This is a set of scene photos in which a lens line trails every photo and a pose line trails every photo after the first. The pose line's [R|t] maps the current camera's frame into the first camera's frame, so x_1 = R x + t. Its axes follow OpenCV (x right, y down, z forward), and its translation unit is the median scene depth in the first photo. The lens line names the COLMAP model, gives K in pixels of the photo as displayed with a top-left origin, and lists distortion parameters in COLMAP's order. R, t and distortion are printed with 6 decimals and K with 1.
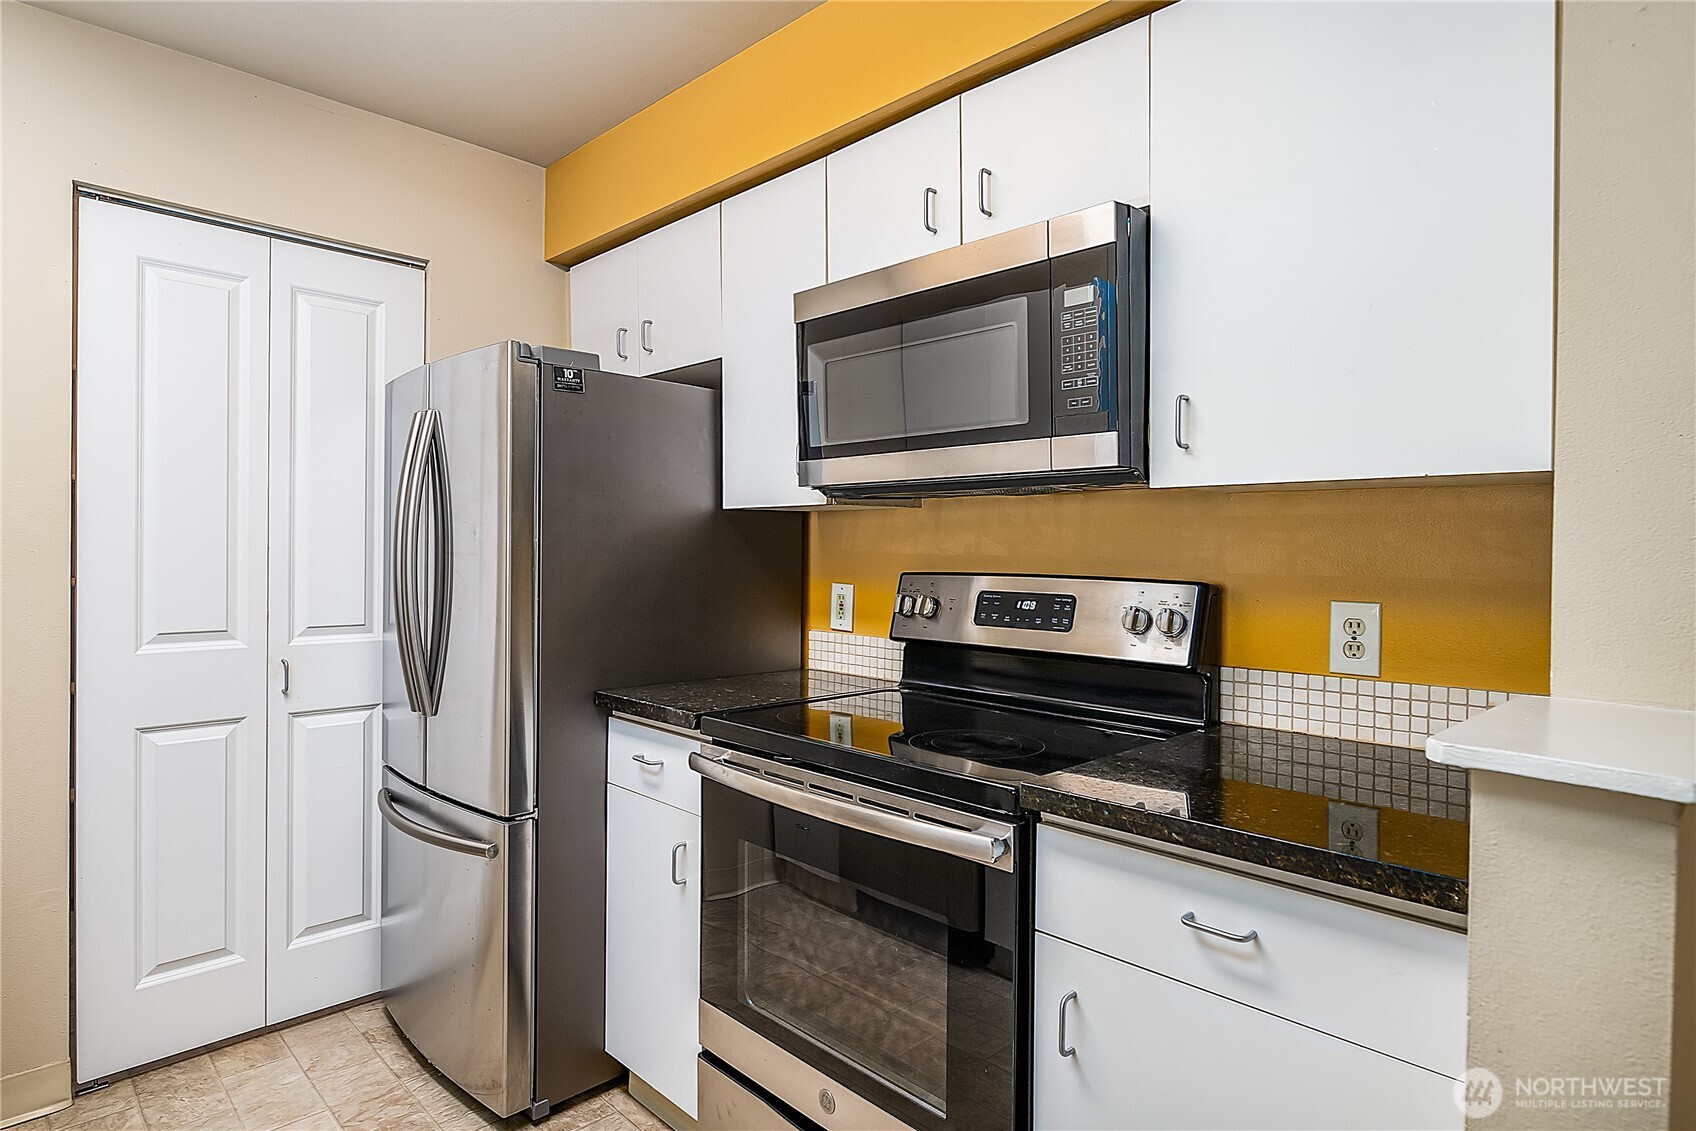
lens RADIAL K [[924.5, 0, 856.0], [0, 924.5, 560.0], [0, 0, 1]] dist [0.007246, -0.000835]
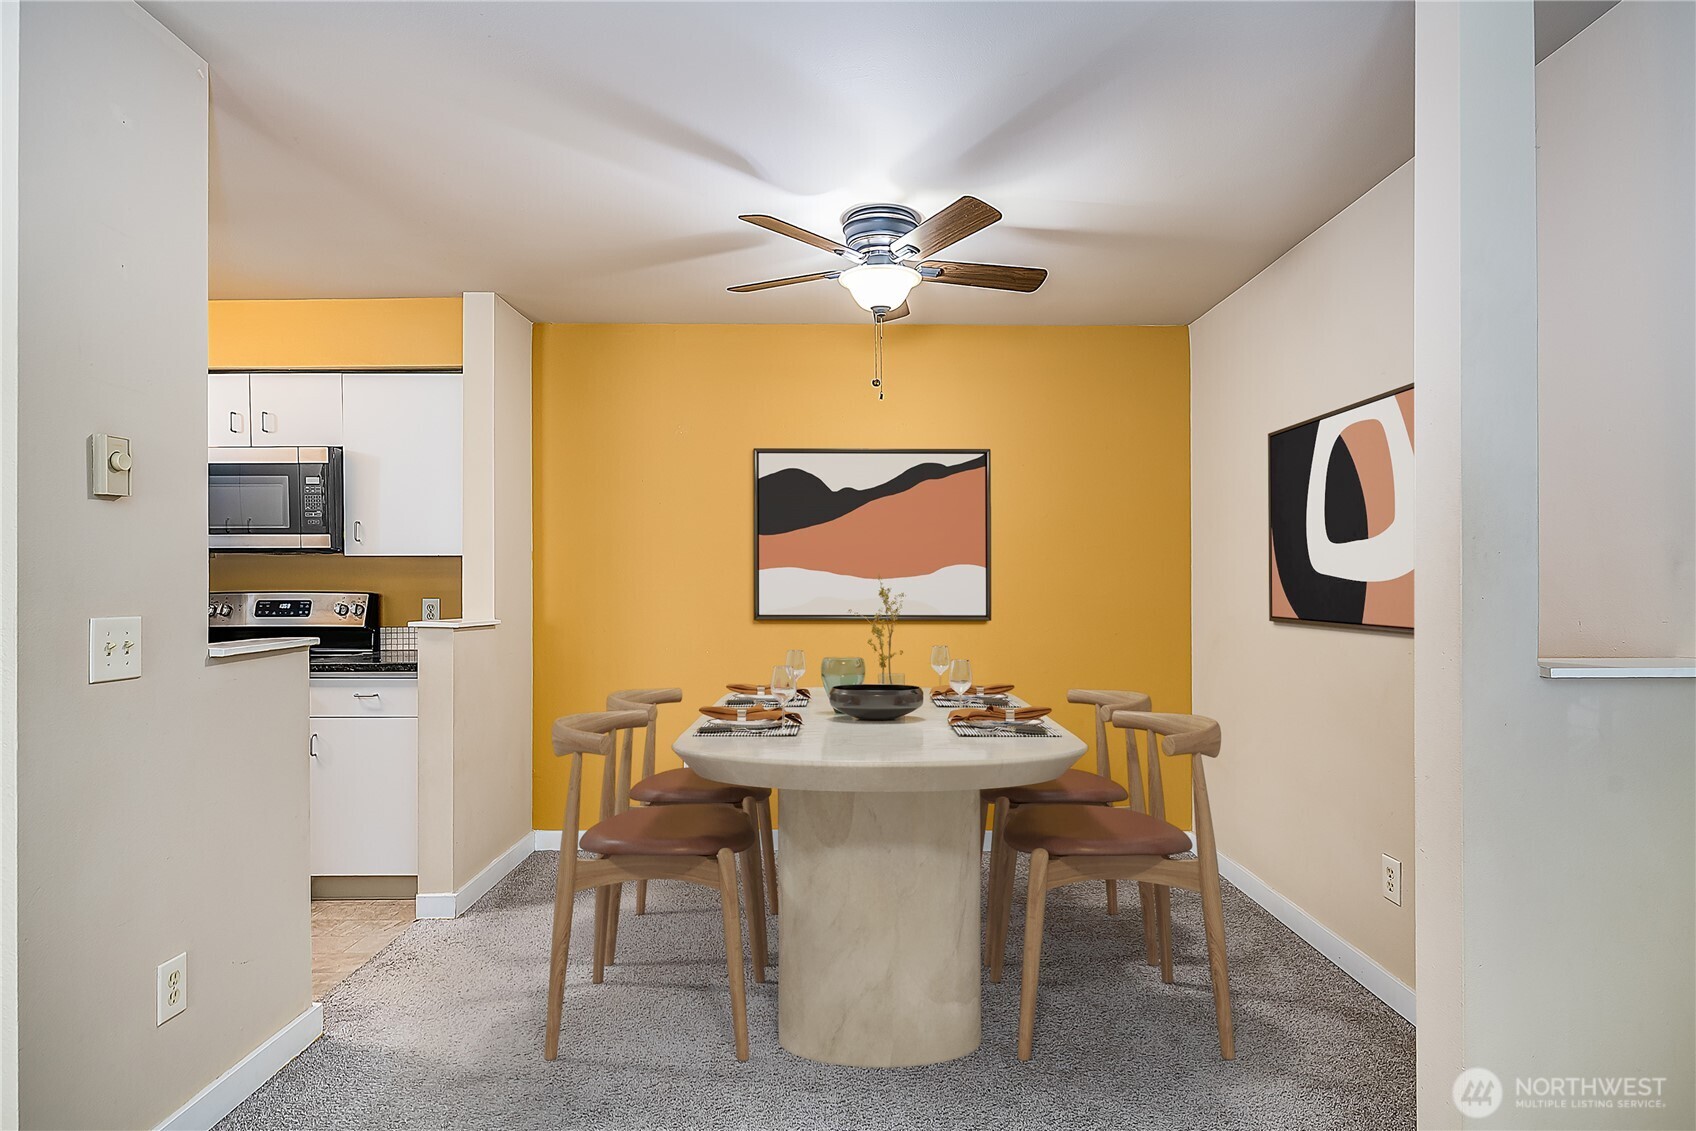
lens RADIAL K [[924.5, 0, 855.2], [0, 924.5, 570.1], [0, 0, 1]] dist [0.007246, -0.000835]
pose [[0.709282, -0.010259, 0.704850, -0.395930], [0.021720, 0.999737, -0.007306, 0.010340], [-0.704590, 0.020492, 0.709319, -1.472064]]
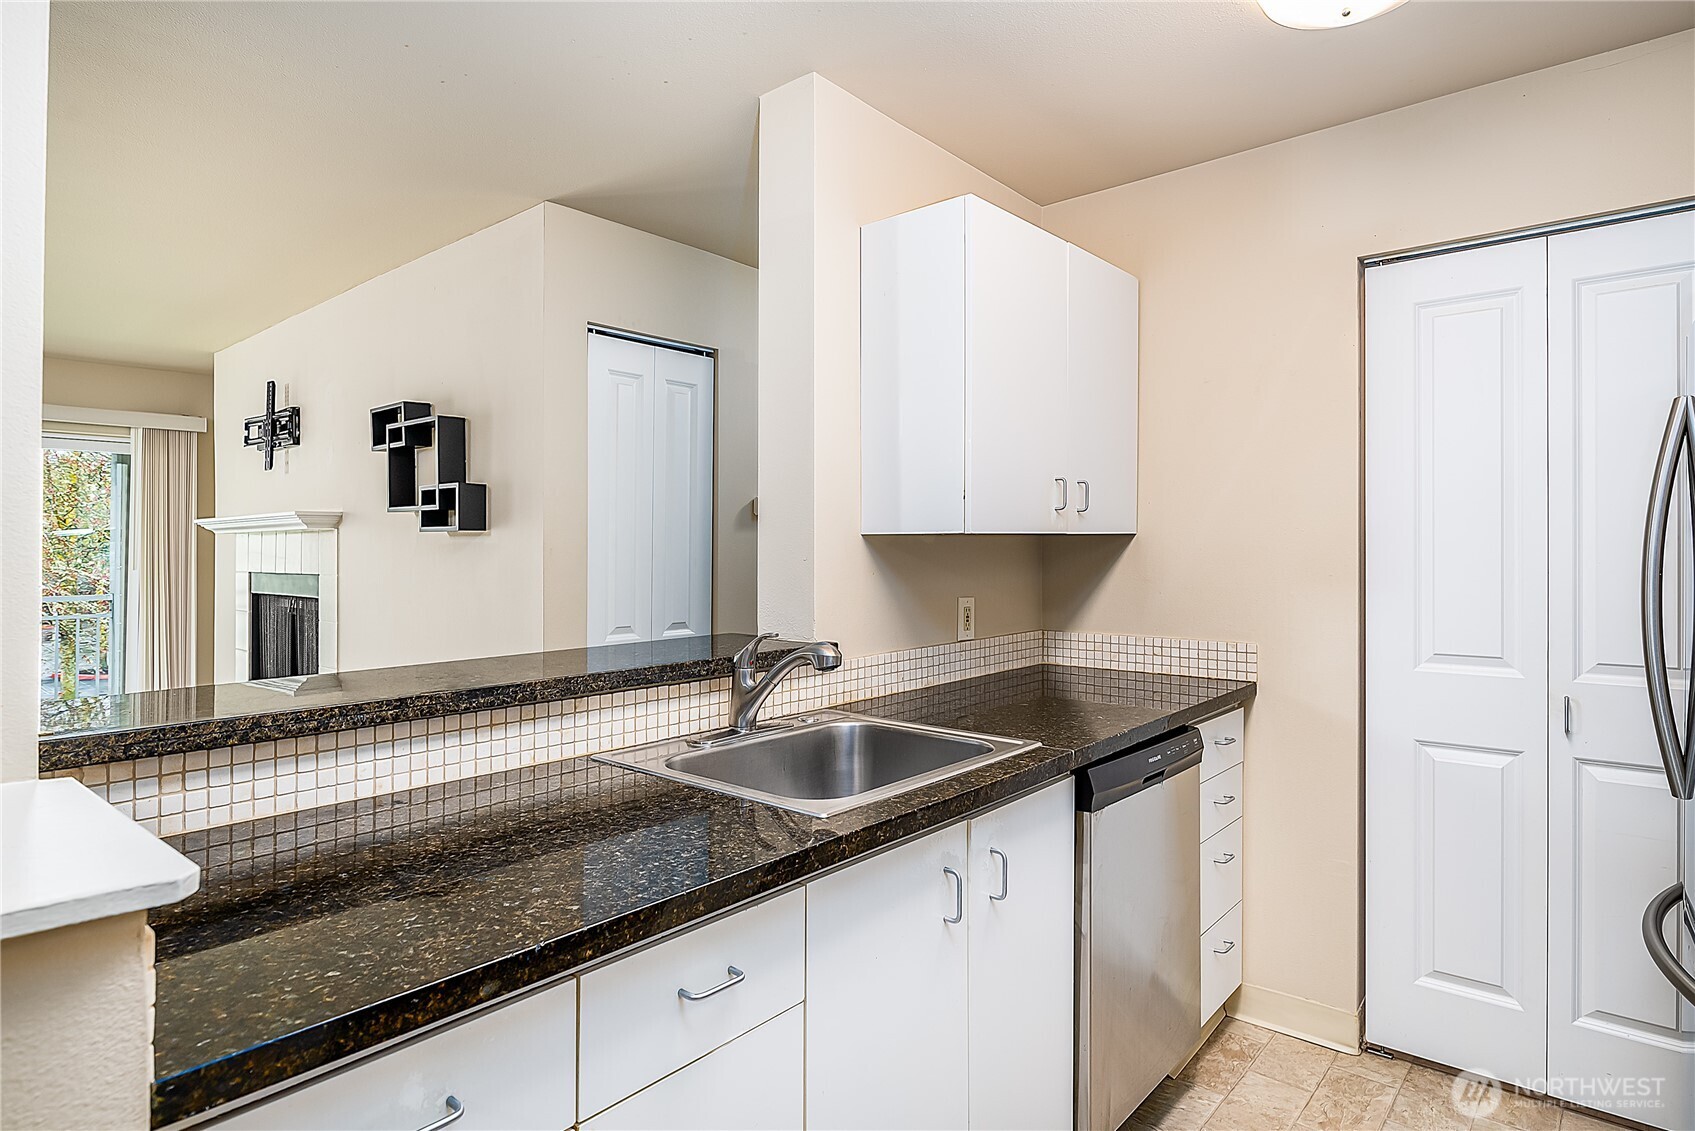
lens RADIAL K [[924.0, 0, 849.5], [0, 924.0, 564.1], [0, 0, 1]] dist [0.007246, -0.000835]
pose [[0.097896, -0.009703, -0.995149, 0.563045], [-0.016101, 0.999806, -0.011332, 0.001511], [0.995066, 0.017132, 0.097721, 0.579406]]
